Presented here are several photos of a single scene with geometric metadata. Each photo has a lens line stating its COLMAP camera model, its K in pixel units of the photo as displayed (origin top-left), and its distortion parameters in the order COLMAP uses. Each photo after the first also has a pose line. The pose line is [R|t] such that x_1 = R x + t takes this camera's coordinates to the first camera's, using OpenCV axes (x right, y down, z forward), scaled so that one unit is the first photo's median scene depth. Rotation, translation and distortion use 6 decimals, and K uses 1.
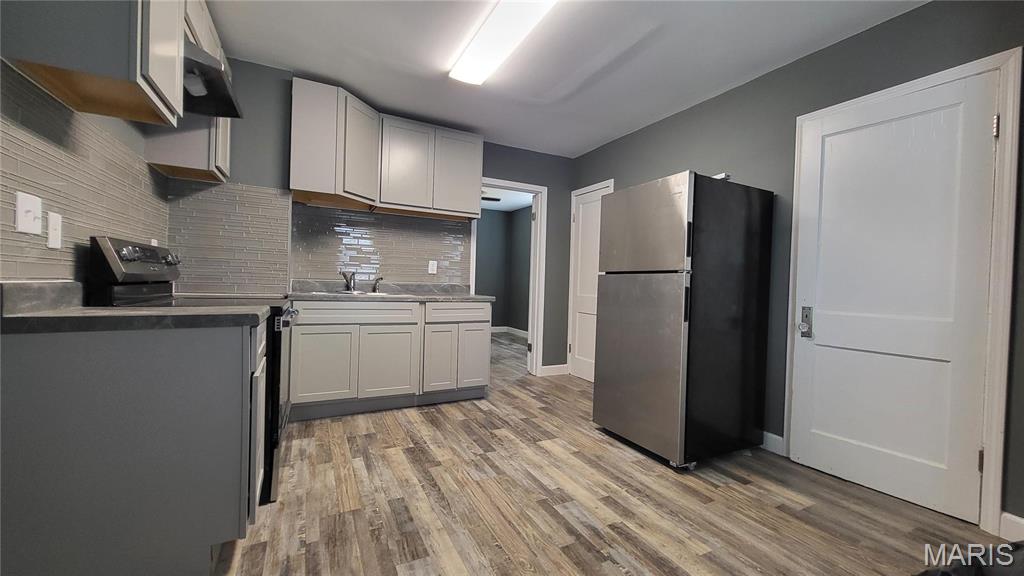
lens RADIAL K [[409.8, 0, 513.5], [0, 409.8, 287.9], [0, 0, 1]] dist [0.001212, -0.000318]
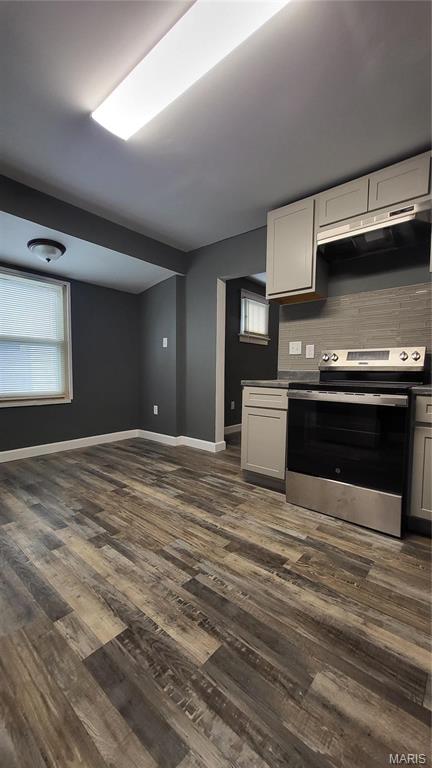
lens RADIAL K [[307.3, 0, 213.1], [0, 307.3, 387.7], [0, 0, 1]] dist [0.001212, -0.000318]
pose [[-0.927593, -0.020938, -0.373005, 0.132762], [-0.044130, 0.997579, 0.053746, 0.011911], [0.370977, 0.066315, -0.926271, 1.683743]]
